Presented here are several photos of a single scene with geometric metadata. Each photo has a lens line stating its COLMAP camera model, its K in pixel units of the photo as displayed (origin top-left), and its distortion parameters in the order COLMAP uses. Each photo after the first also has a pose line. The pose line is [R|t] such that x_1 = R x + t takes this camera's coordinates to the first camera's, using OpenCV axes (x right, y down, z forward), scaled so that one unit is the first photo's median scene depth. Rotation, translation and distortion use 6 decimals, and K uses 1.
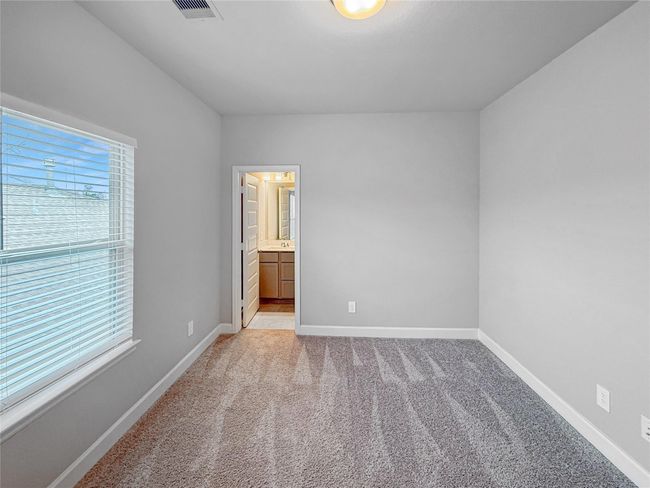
lens RADIAL K [[268.3, 0, 315.3], [0, 268.3, 228.4], [0, 0, 1]] dist [-0.001299, -0.000094]
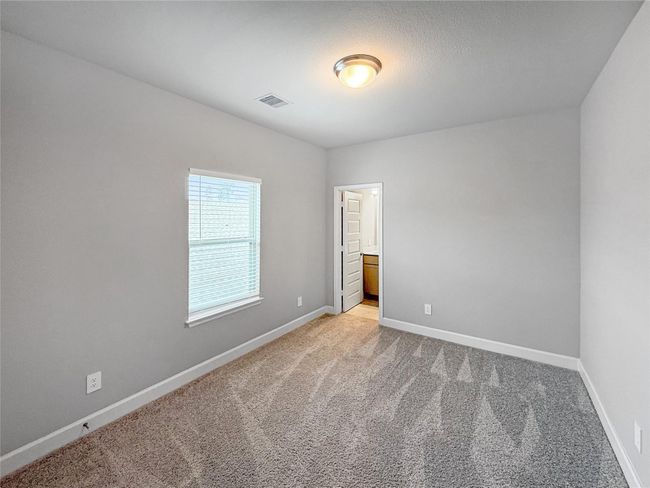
lens RADIAL K [[268.3, 0, 327.2], [0, 268.3, 244.5], [0, 0, 1]] dist [-0.001299, -0.000094]
pose [[0.857496, 0.048157, -0.512232, 0.394549], [-0.034144, 0.998742, 0.036737, 0.003934], [0.513356, -0.014012, 0.858061, -0.171589]]
